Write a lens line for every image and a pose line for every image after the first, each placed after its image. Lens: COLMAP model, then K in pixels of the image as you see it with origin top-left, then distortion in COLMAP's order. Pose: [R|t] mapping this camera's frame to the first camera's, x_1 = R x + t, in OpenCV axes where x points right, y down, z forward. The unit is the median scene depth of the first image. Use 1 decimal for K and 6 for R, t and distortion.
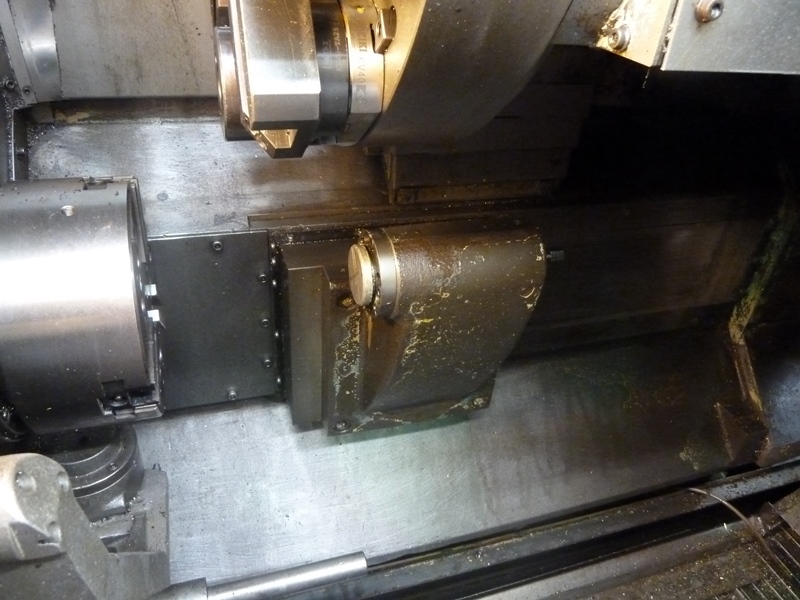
lens RADIAL K [[603.5, 0, 400.0], [0, 603.5, 300.0], [0, 0, 1]] dist [-0.031540, 0.003843]
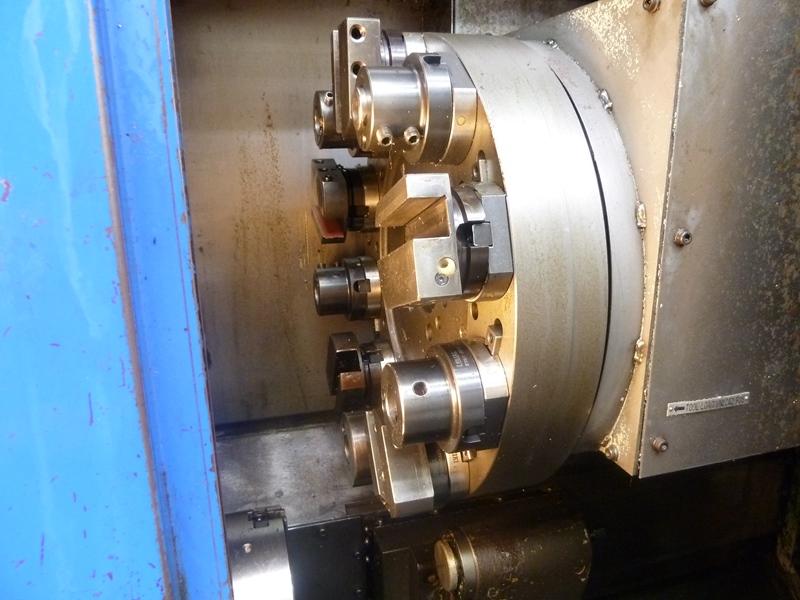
lens RADIAL K [[603.5, 0, 400.0], [0, 603.5, 300.0], [0, 0, 1]] dist [-0.031540, 0.003843]
pose [[0.995433, -0.078284, -0.054624, -0.040974], [0.056781, 0.945576, -0.320408, -0.143631], [0.076734, 0.315843, 0.945703, -0.324942]]
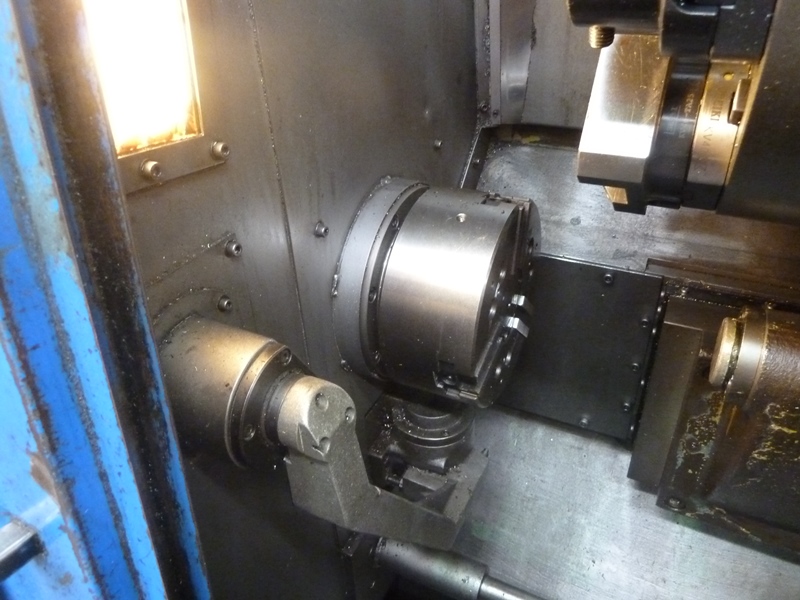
lens RADIAL K [[603.5, 0, 400.0], [0, 603.5, 300.0], [0, 0, 1]] dist [-0.031540, 0.003843]
pose [[0.701888, 0.285840, -0.652418, 0.130039], [-0.307171, 0.947867, 0.084820, -0.035286], [0.642650, 0.140870, 0.753098, 0.009939]]
